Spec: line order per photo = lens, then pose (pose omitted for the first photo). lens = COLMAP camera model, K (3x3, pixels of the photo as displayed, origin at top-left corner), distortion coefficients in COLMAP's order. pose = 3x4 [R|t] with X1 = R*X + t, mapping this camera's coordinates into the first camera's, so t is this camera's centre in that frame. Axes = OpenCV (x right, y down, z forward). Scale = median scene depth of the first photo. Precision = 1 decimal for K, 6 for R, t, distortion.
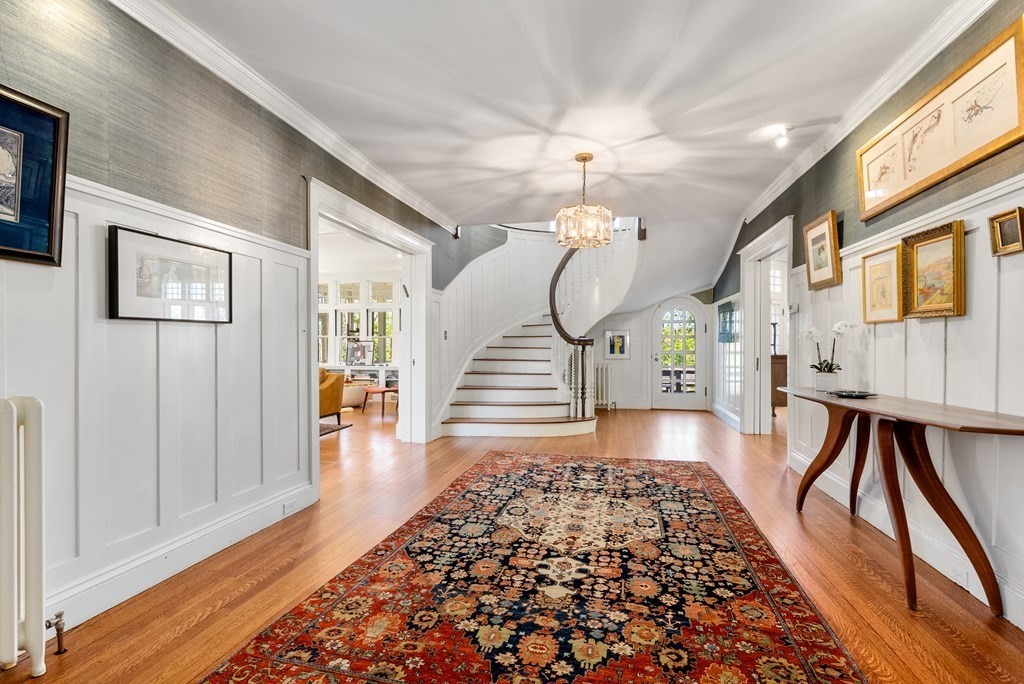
lens RADIAL K [[474.7, 0, 512.3], [0, 474.7, 343.0], [0, 0, 1]] dist [0.000431, 0.000213]
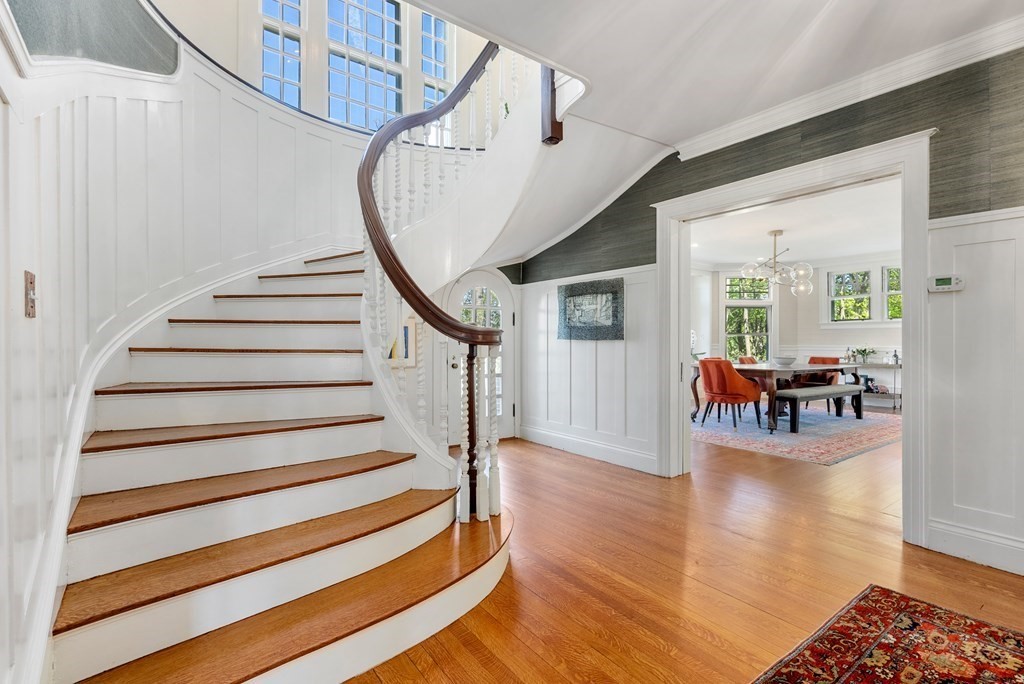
lens RADIAL K [[474.7, 0, 507.0], [0, 474.7, 336.4], [0, 0, 1]] dist [0.000431, 0.000213]
pose [[0.670172, 0.011565, 0.742116, -0.146278], [-0.007642, 0.999933, -0.008682, 0.000844], [-0.742167, 0.000147, 0.670215, 0.690304]]
